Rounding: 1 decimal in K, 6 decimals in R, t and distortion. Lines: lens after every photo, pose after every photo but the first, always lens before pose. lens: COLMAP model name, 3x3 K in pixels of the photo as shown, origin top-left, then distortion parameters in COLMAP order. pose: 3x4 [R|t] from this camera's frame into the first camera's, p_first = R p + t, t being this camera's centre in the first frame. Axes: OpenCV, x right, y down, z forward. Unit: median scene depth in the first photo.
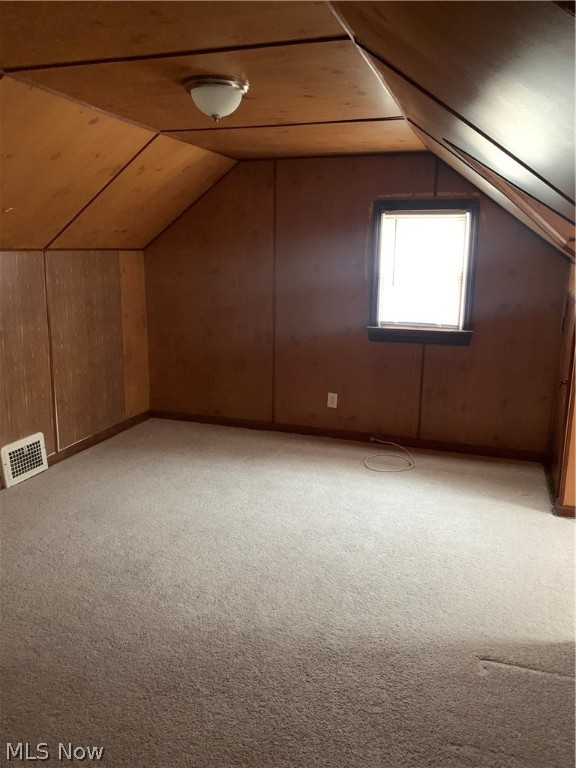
lens RADIAL K [[586.9, 0, 287.9], [0, 586.9, 378.5], [0, 0, 1]] dist [0.064243, -0.083307]
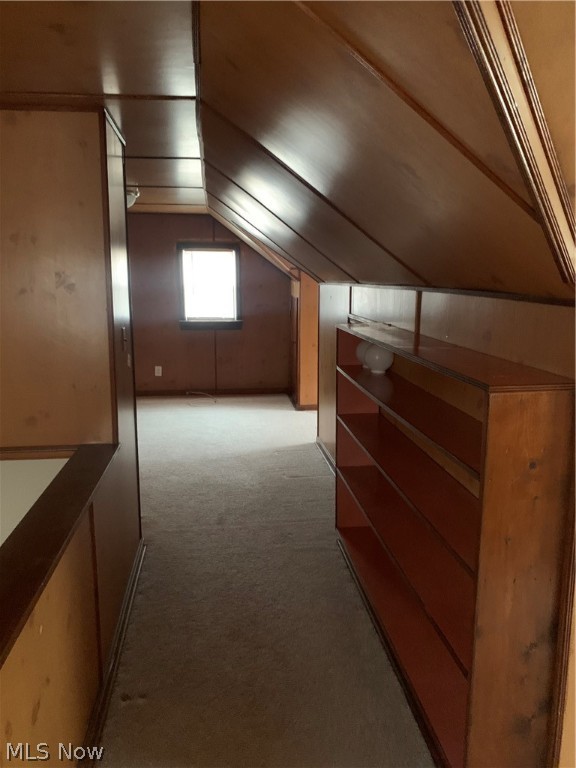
lens RADIAL K [[586.9, 0, 287.9], [0, 586.9, 378.5], [0, 0, 1]] dist [0.064243, -0.083307]
pose [[0.901079, -0.083608, 0.425518, -0.301056], [0.094196, 0.995546, -0.003858, 0.103837], [-0.423301, 0.043558, 0.904942, -0.571080]]
